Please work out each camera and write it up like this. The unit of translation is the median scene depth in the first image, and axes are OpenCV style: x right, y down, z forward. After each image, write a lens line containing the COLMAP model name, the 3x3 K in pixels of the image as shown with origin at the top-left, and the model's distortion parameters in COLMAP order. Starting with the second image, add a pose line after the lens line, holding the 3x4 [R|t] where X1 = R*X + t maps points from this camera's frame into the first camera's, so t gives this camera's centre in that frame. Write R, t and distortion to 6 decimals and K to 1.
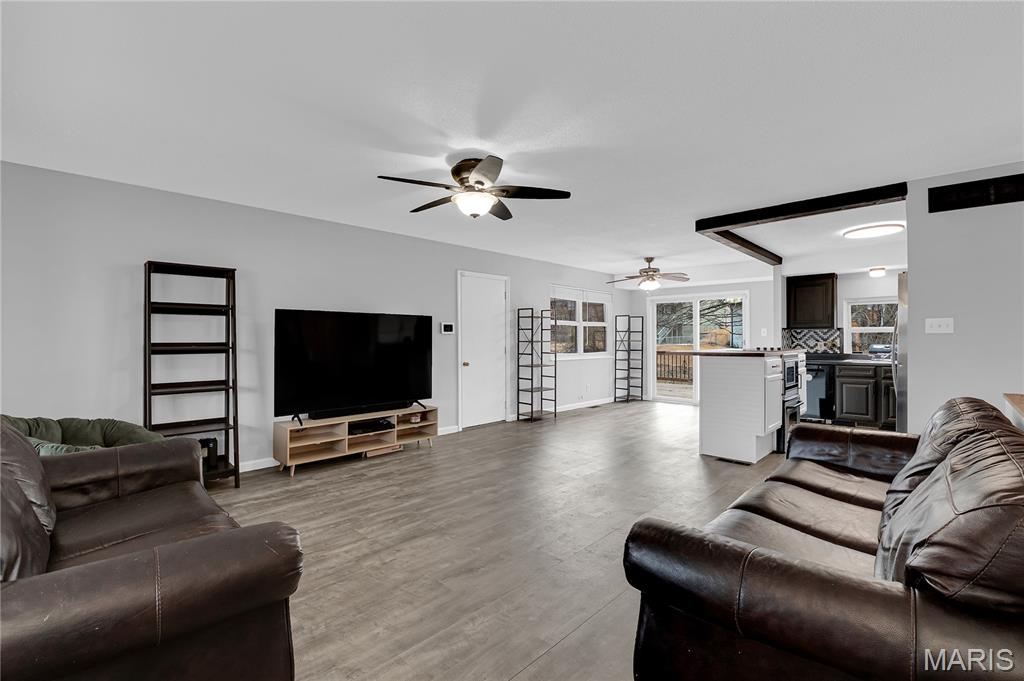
lens RADIAL K [[445.2, 0, 514.8], [0, 445.2, 335.9], [0, 0, 1]] dist [-0.014165, -0.004240]
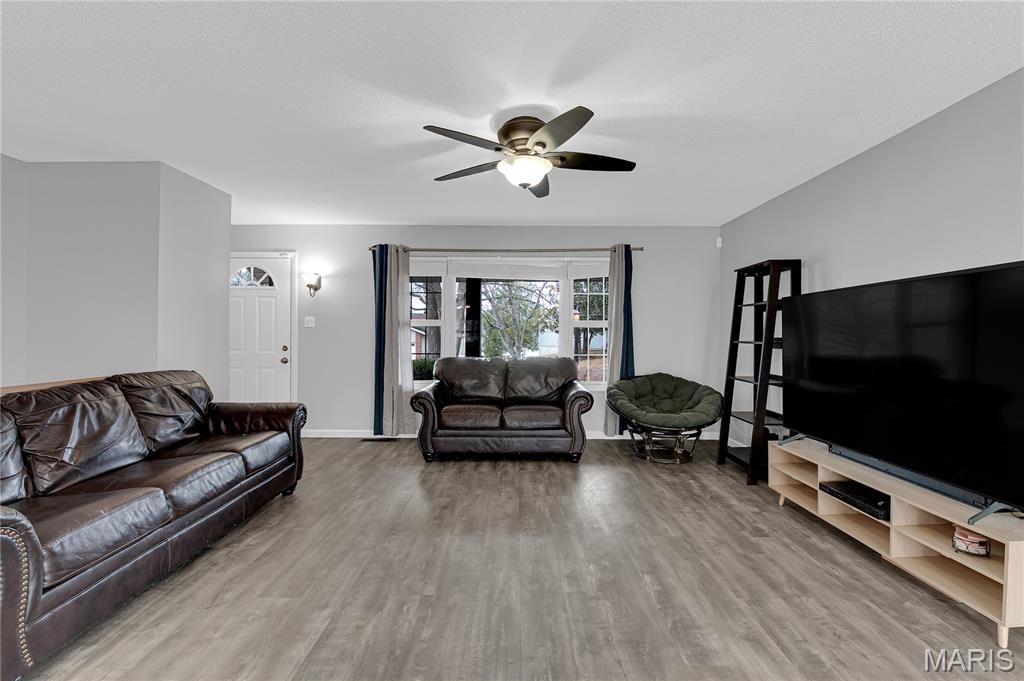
lens RADIAL K [[445.2, 0, 516.5], [0, 445.2, 340.6], [0, 0, 1]] dist [-0.014165, -0.004240]
pose [[-0.715376, 0.007480, -0.698699, 0.236028], [-0.000780, 0.999934, 0.011504, 0.006920], [0.698739, 0.008775, -0.715323, 0.742631]]
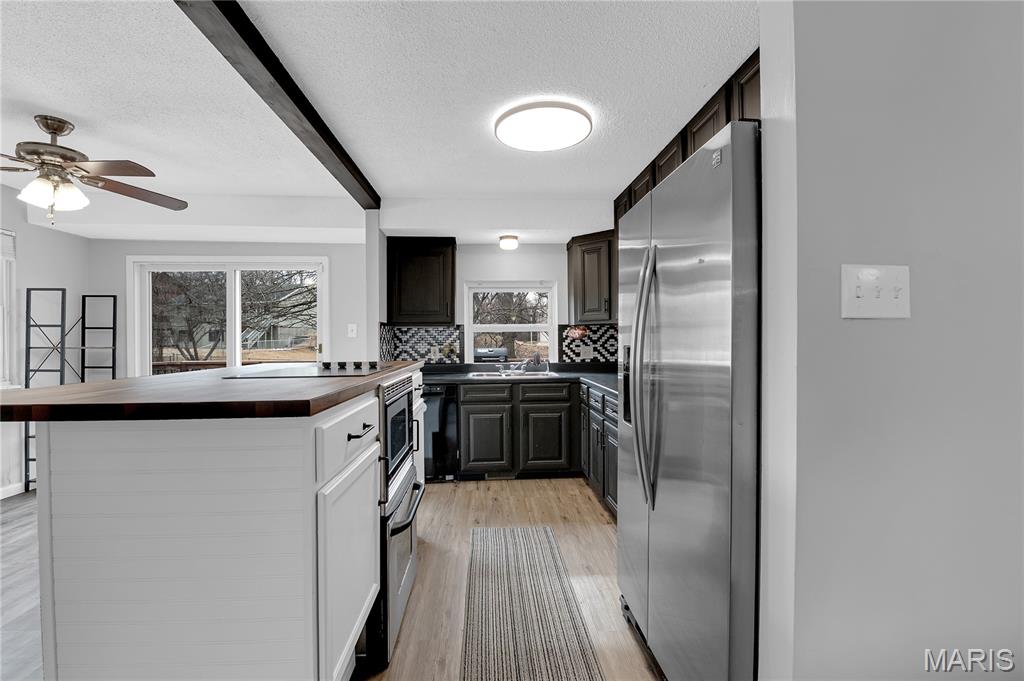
lens RADIAL K [[445.2, 0, 517.0], [0, 445.2, 340.7], [0, 0, 1]] dist [-0.014165, -0.004240]
pose [[0.666608, -0.000732, 0.745408, 0.296643], [-0.000722, 0.999998, 0.001627, 0.004344], [-0.745408, -0.001623, 0.666607, 0.490062]]
